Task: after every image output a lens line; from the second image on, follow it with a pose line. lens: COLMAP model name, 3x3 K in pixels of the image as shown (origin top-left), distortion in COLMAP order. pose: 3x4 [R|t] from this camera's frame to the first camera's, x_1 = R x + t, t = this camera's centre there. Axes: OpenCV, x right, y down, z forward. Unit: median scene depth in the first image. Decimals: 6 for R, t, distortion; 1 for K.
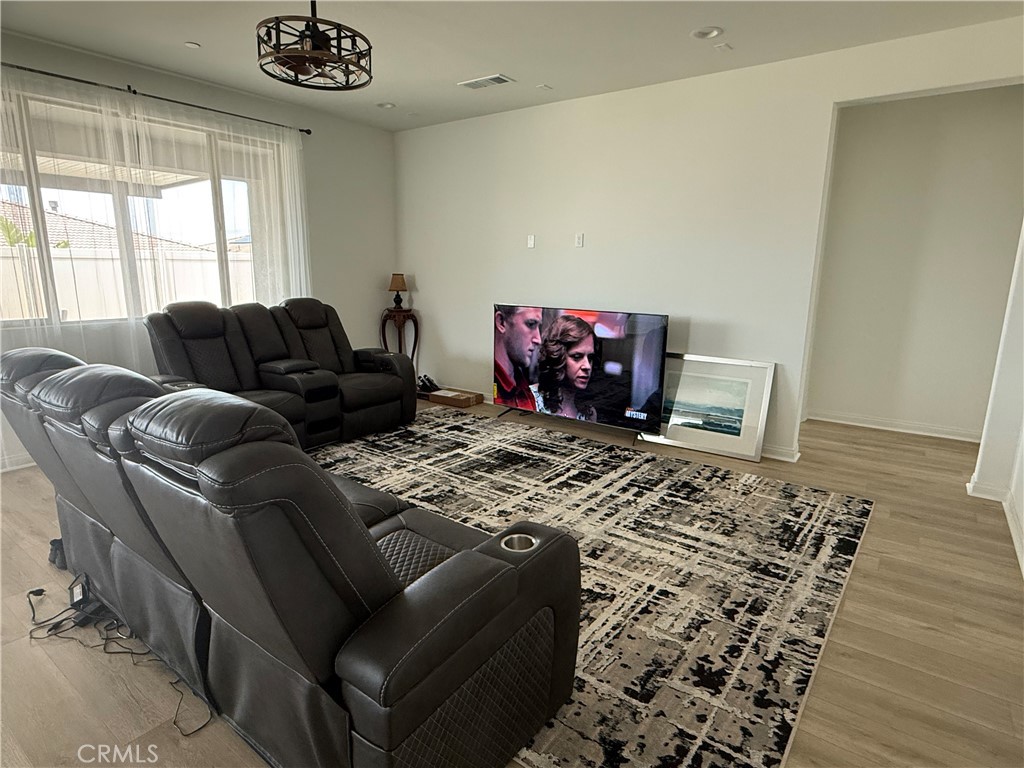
lens RADIAL K [[567.6, 0, 512.0], [0, 567.6, 384.0], [0, 0, 1]] dist [0.004638, 0.000642]
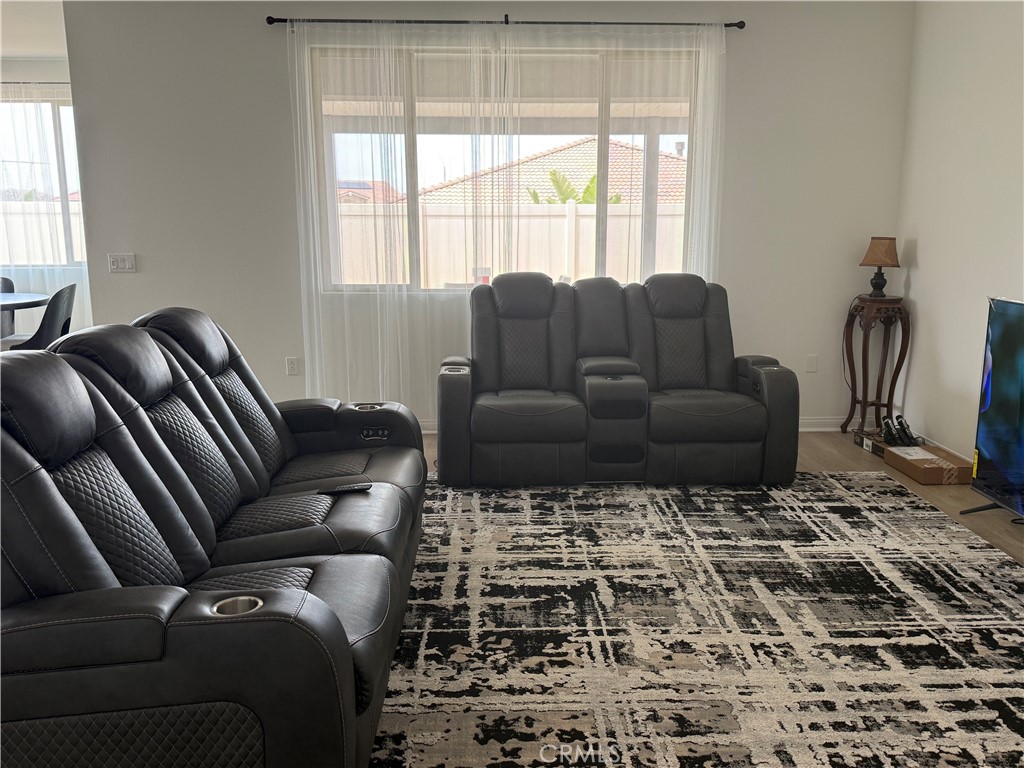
lens RADIAL K [[899.0, 0, 512.0], [0, 899.0, 384.0], [0, 0, 1]] dist [0.012766, -0.072742]
pose [[0.616807, 0.136550, -0.775179, 0.433573], [-0.157384, 0.986345, 0.048519, -0.043545], [0.771220, 0.092074, 0.629875, 0.201767]]
